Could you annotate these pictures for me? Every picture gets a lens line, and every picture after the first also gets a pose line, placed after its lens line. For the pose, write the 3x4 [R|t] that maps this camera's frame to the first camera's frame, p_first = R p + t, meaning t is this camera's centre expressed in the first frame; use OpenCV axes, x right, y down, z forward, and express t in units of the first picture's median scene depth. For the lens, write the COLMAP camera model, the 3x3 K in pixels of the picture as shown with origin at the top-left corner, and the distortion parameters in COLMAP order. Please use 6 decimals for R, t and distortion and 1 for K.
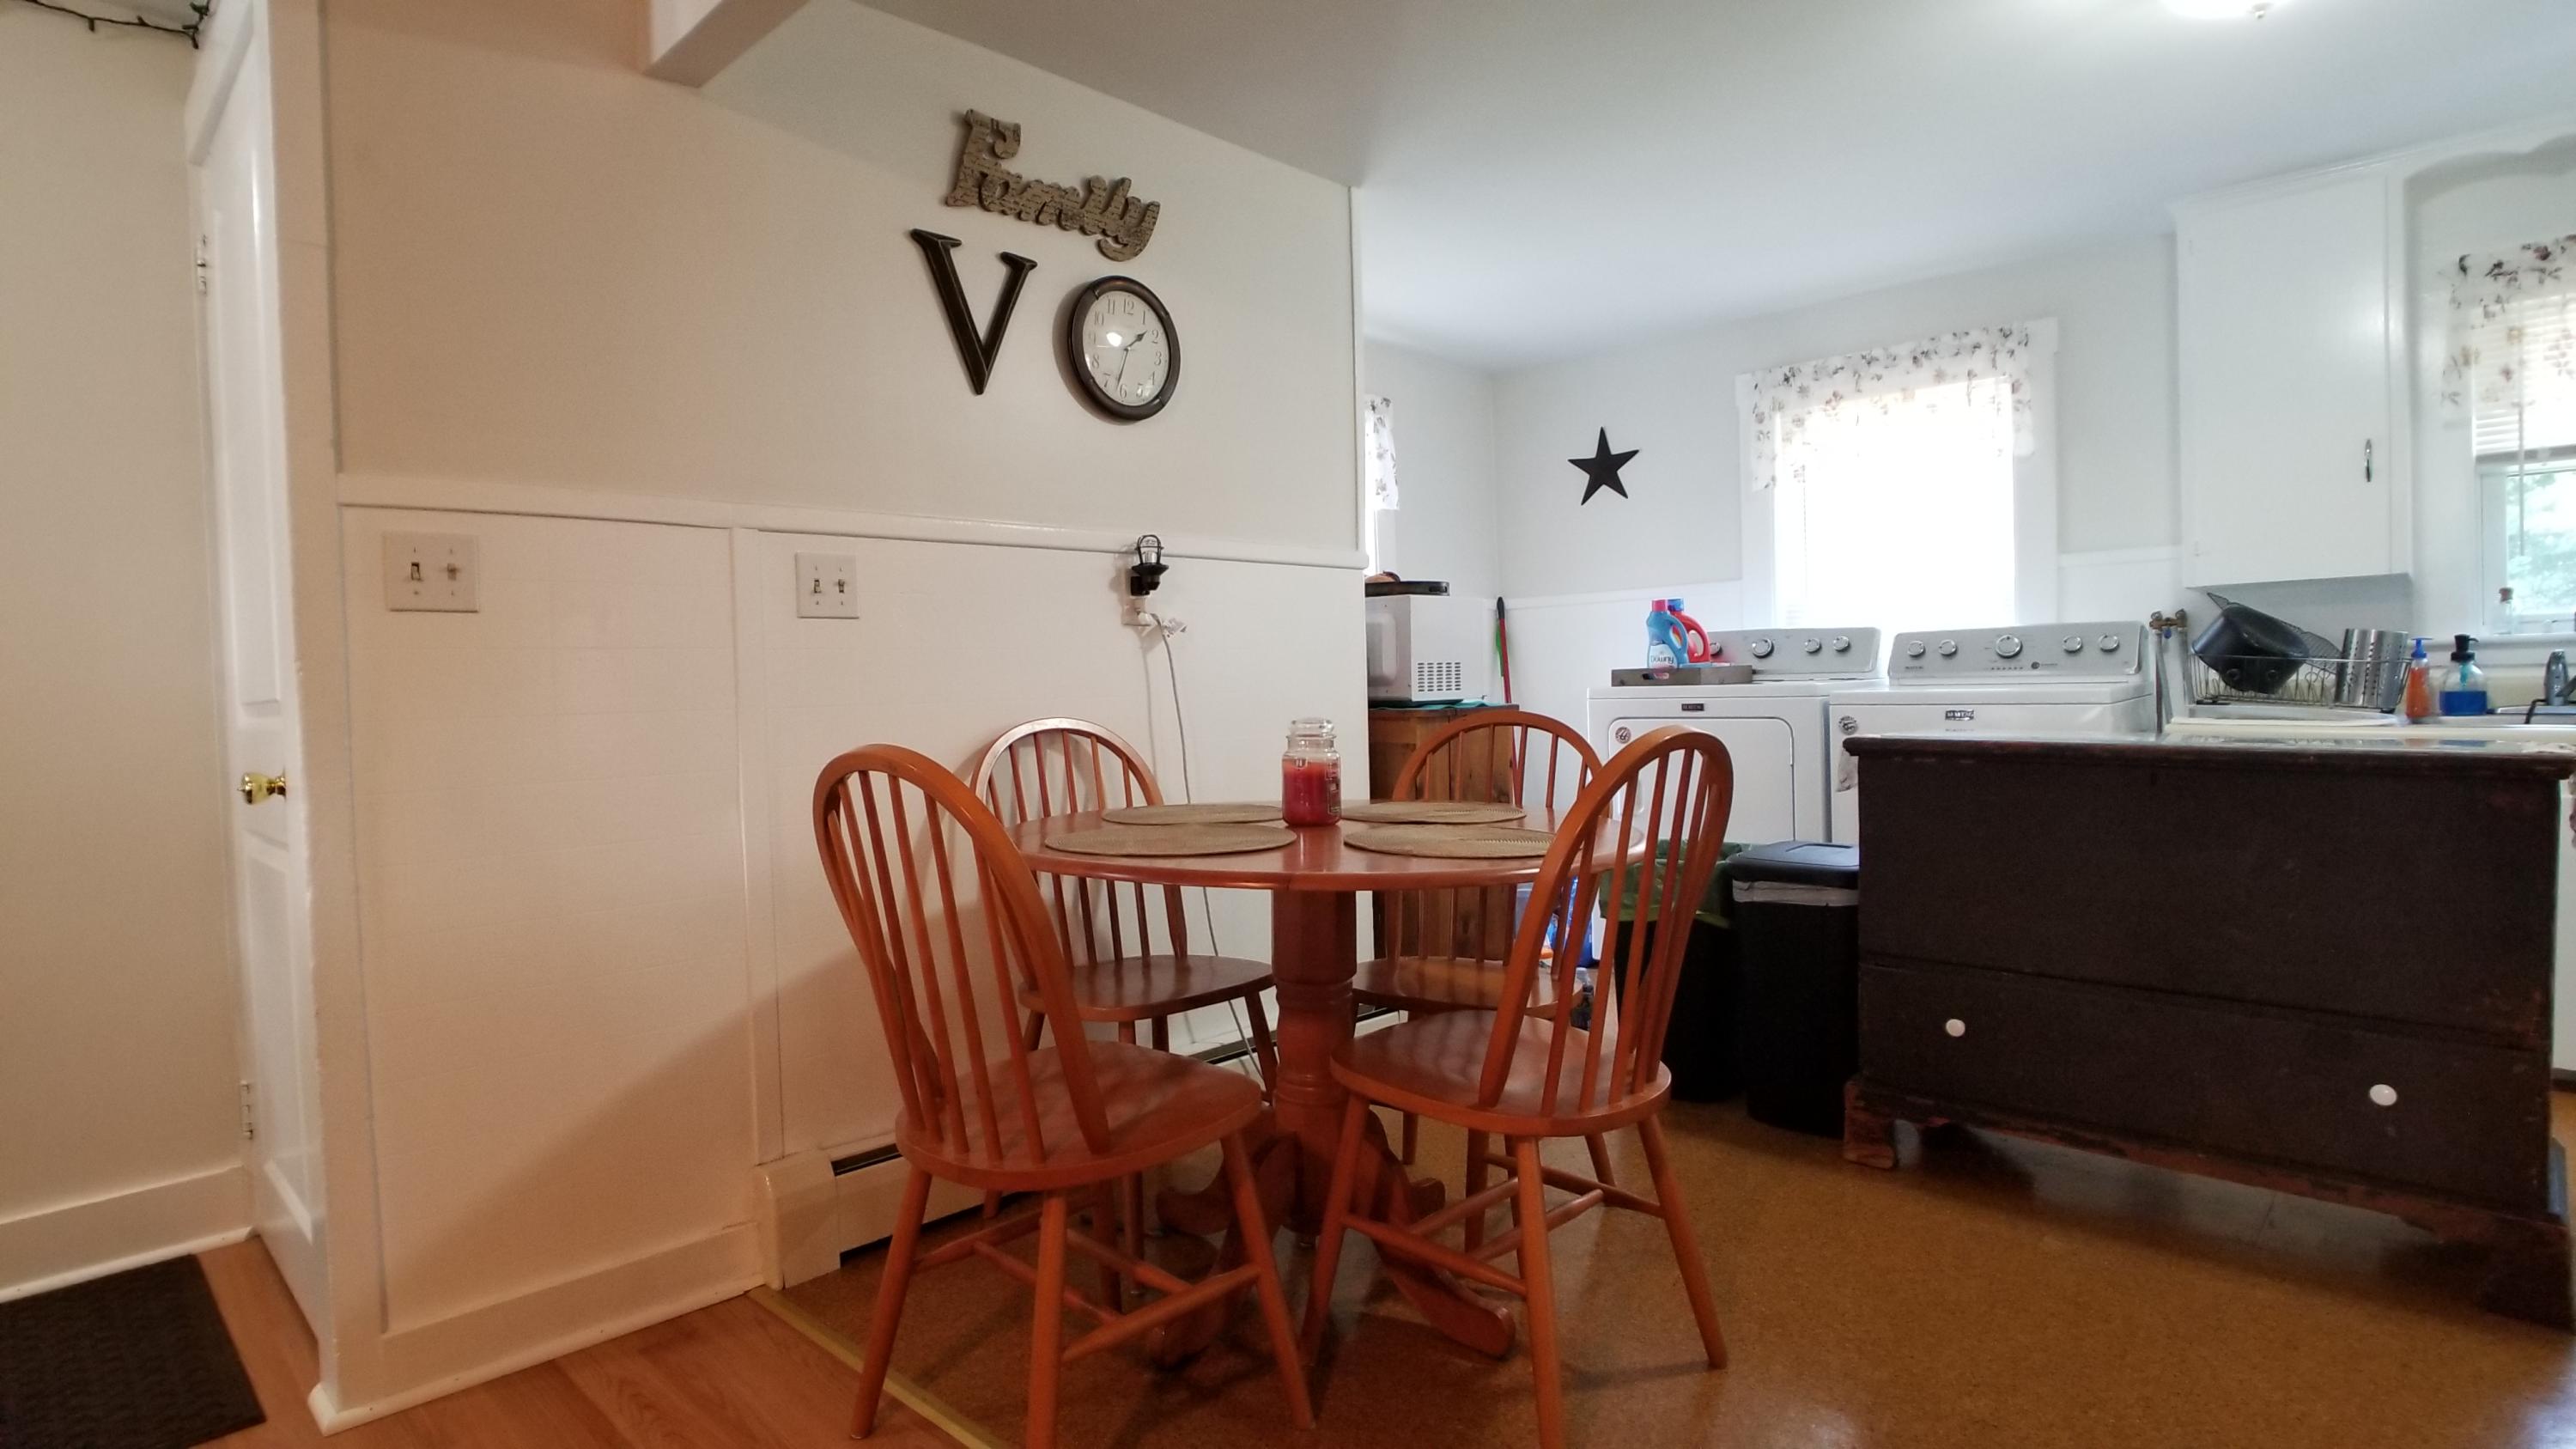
lens RADIAL K [[1282.3, 0, 1251.8], [0, 1282.3, 716.7], [0, 0, 1]] dist [-0.020662, 0.000604]
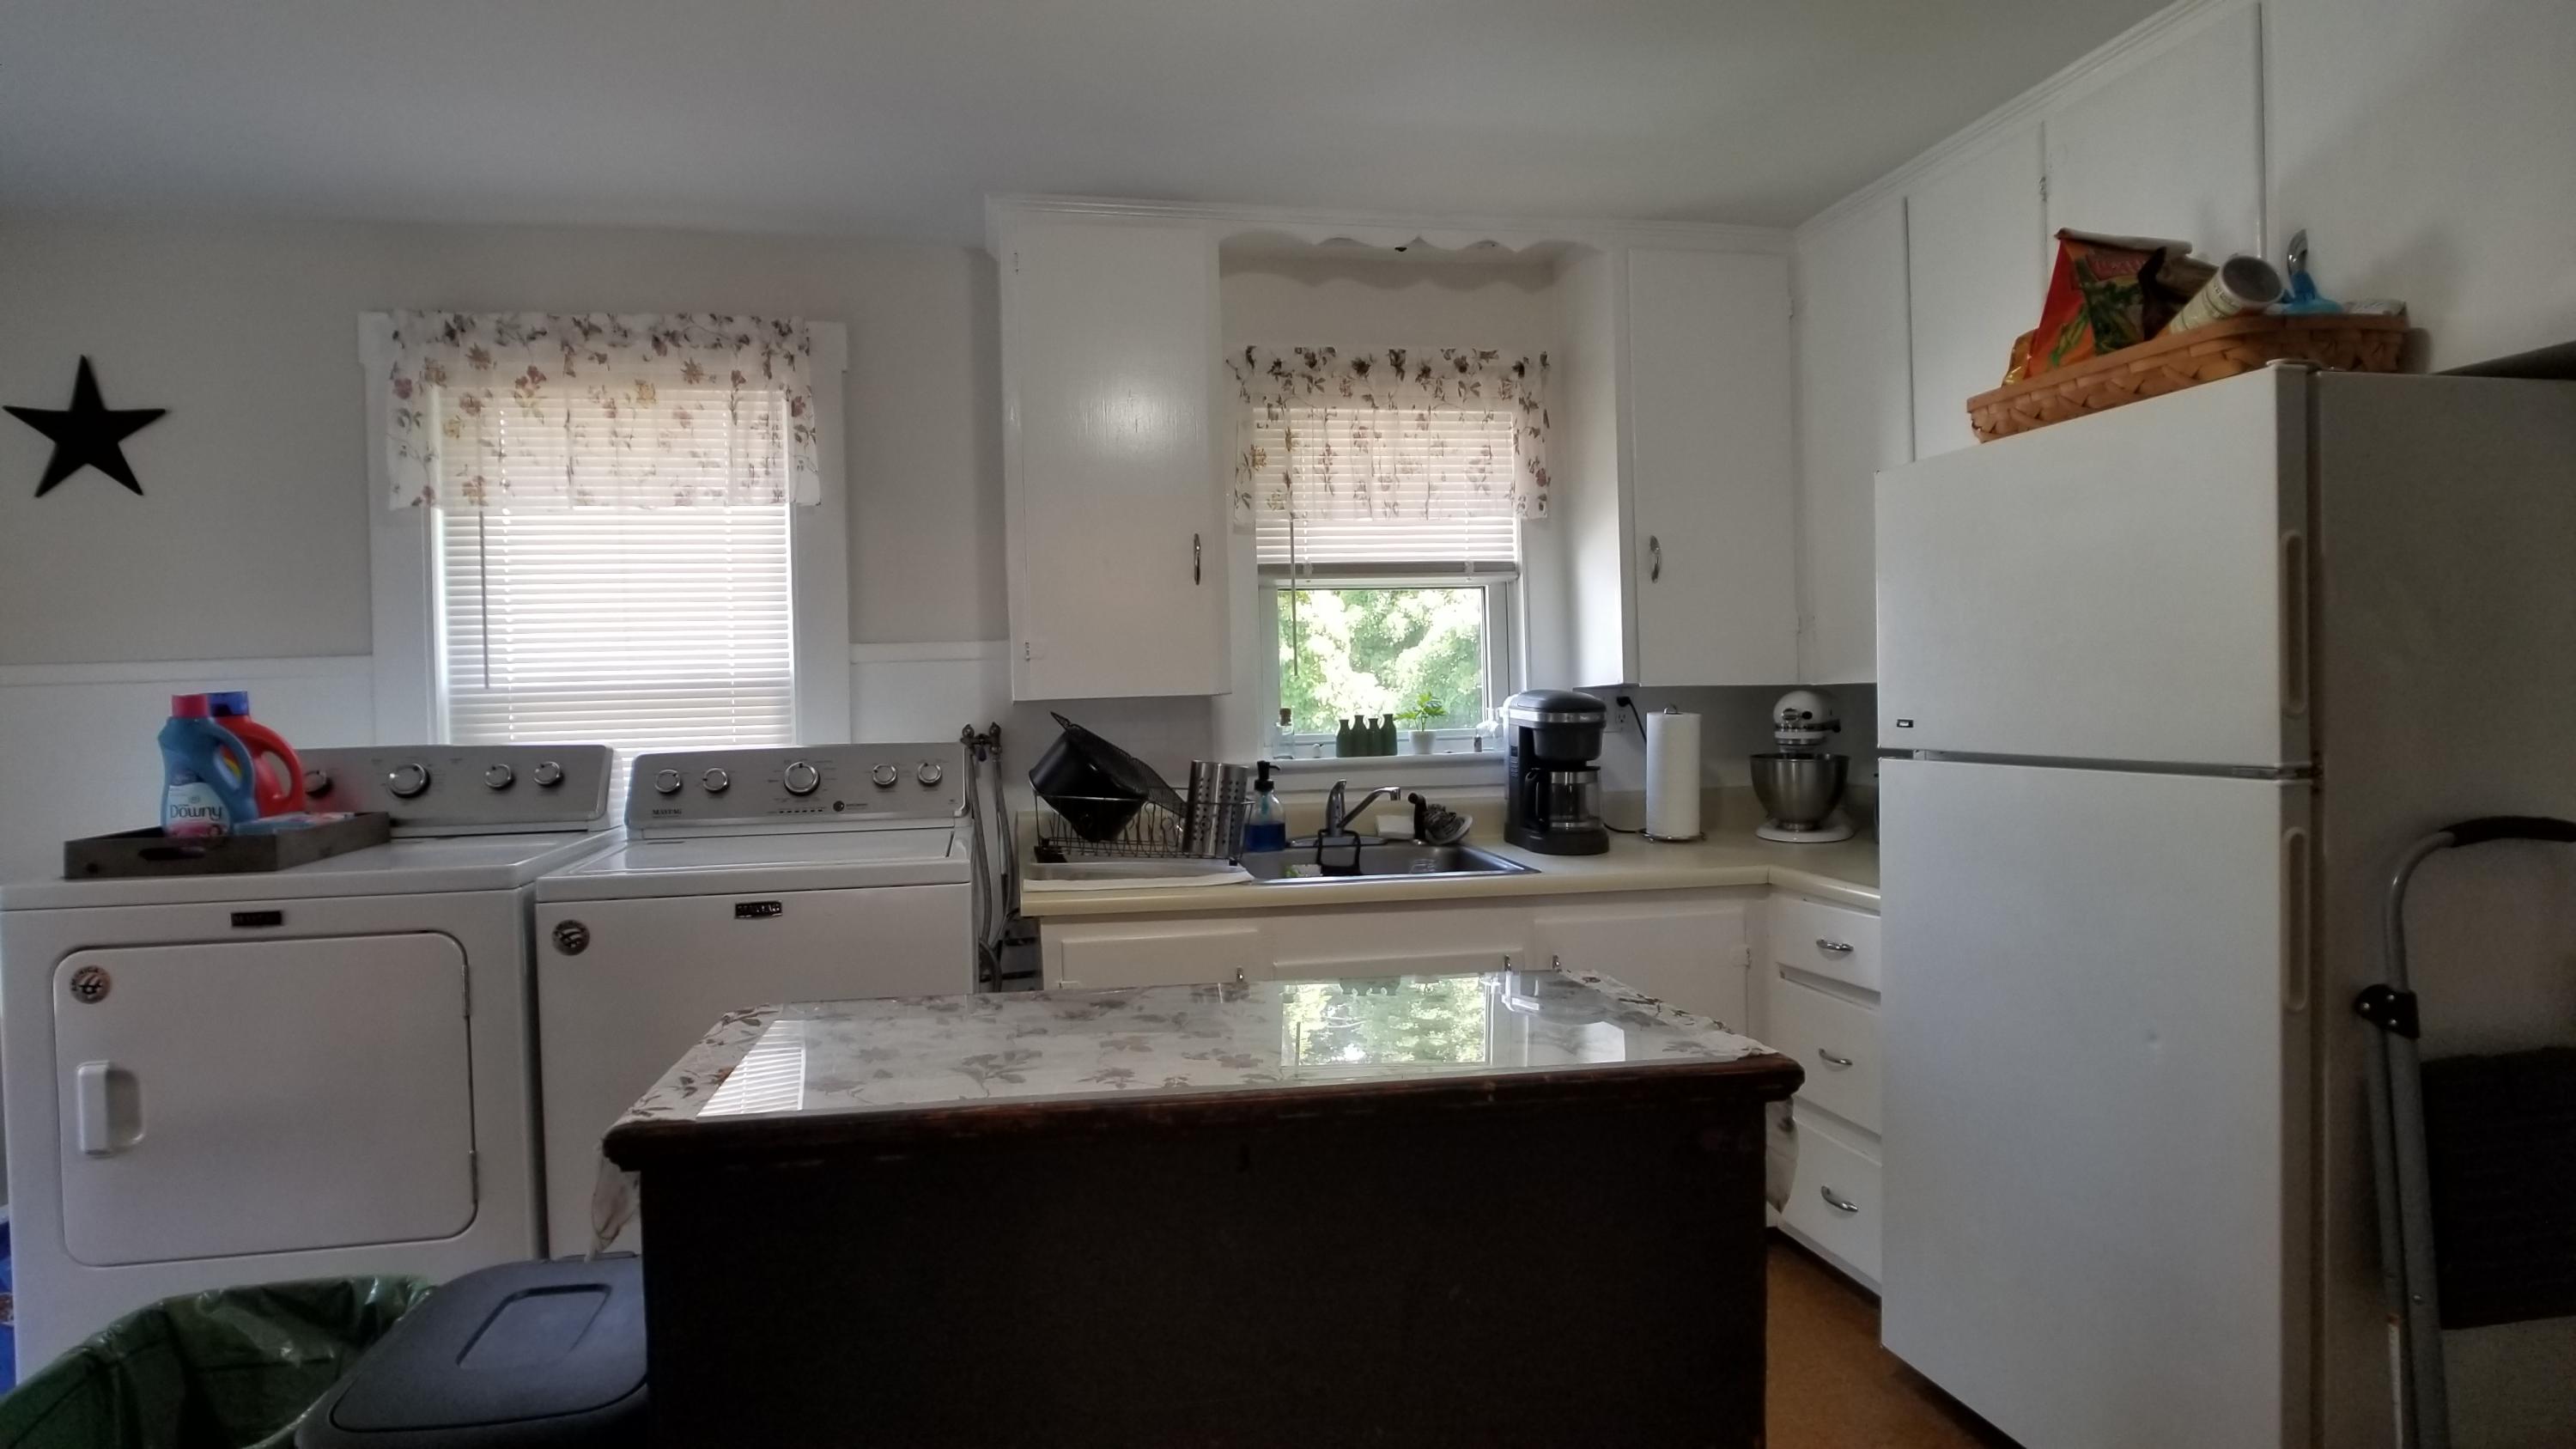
lens RADIAL K [[1333.8, 0, 1275.7], [0, 1333.8, 727.7], [0, 0, 1]] dist [-0.032554, -0.001189]
pose [[0.581637, -0.001092, 0.813448, 0.184713], [0.029791, 0.999357, -0.019960, -0.069031], [-0.812903, 0.035843, 0.581295, 0.429867]]
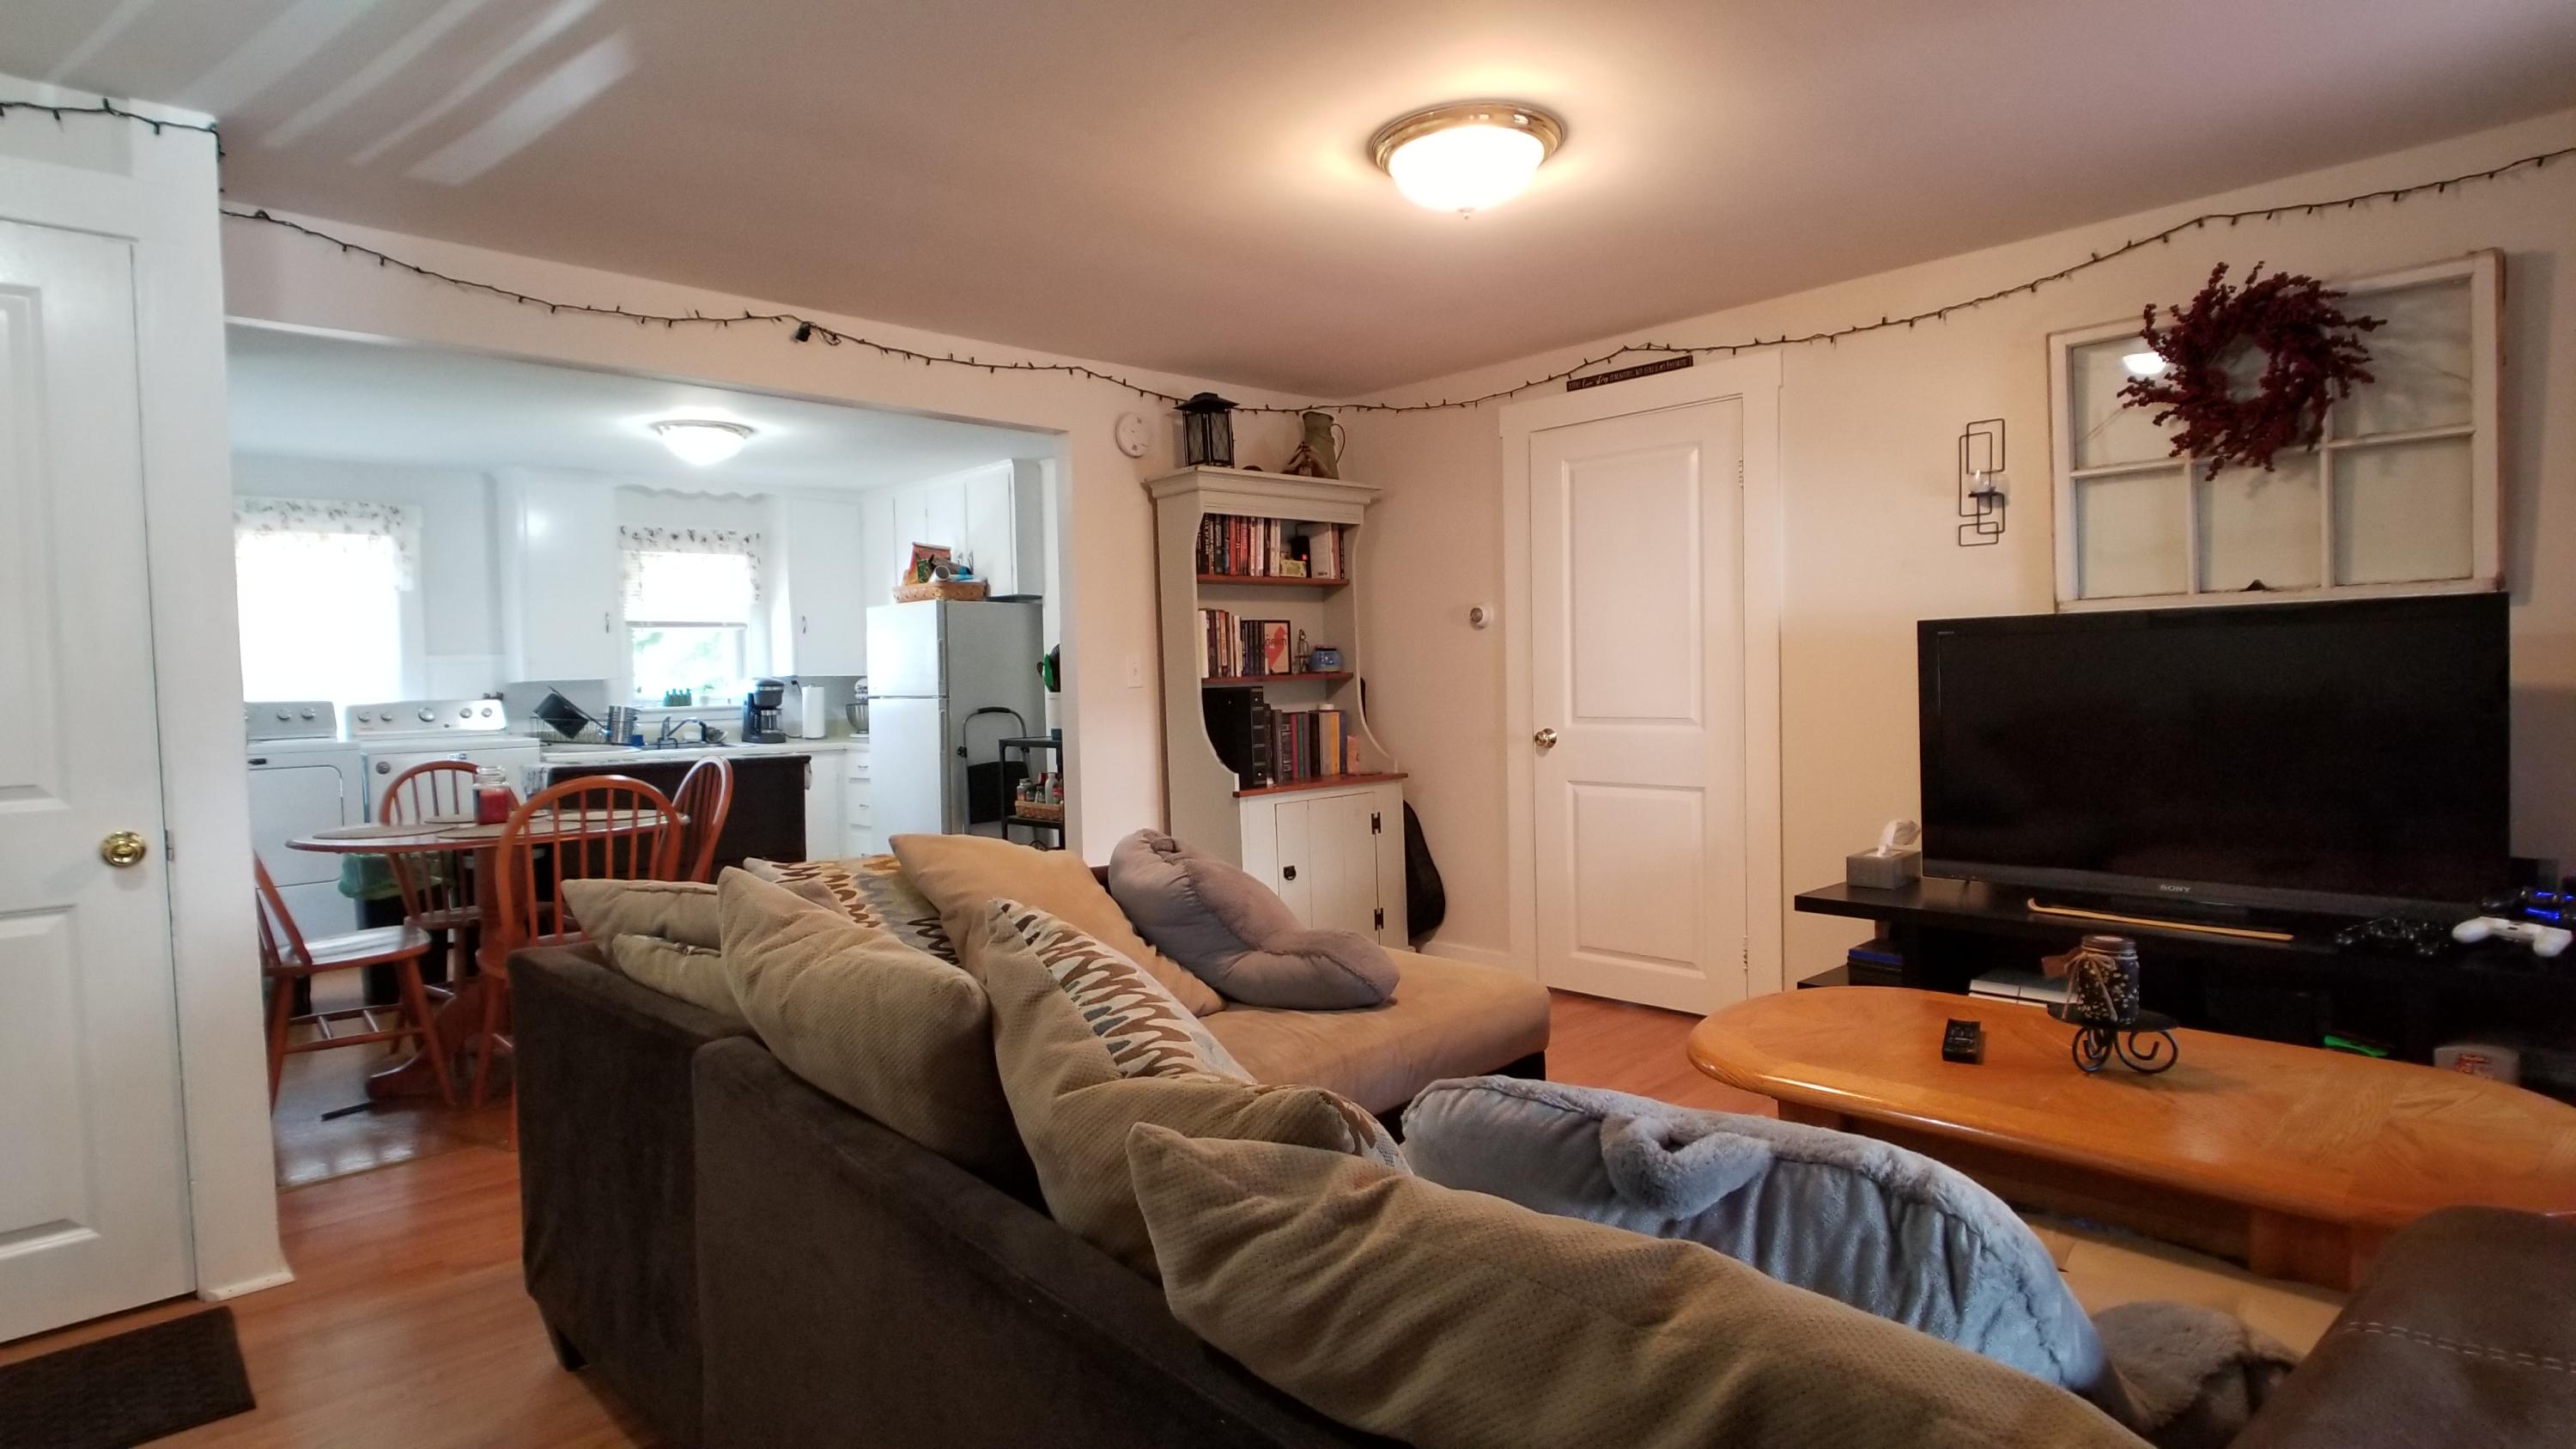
lens RADIAL K [[1282.3, 0, 1225.7], [0, 1282.3, 716.4], [0, 0, 1]] dist [-0.020662, 0.000604]
pose [[0.079902, -0.005686, 0.996787, -1.042881], [0.046037, 0.998938, 0.002008, -0.010962], [-0.995739, 0.045729, 0.080079, -0.139434]]
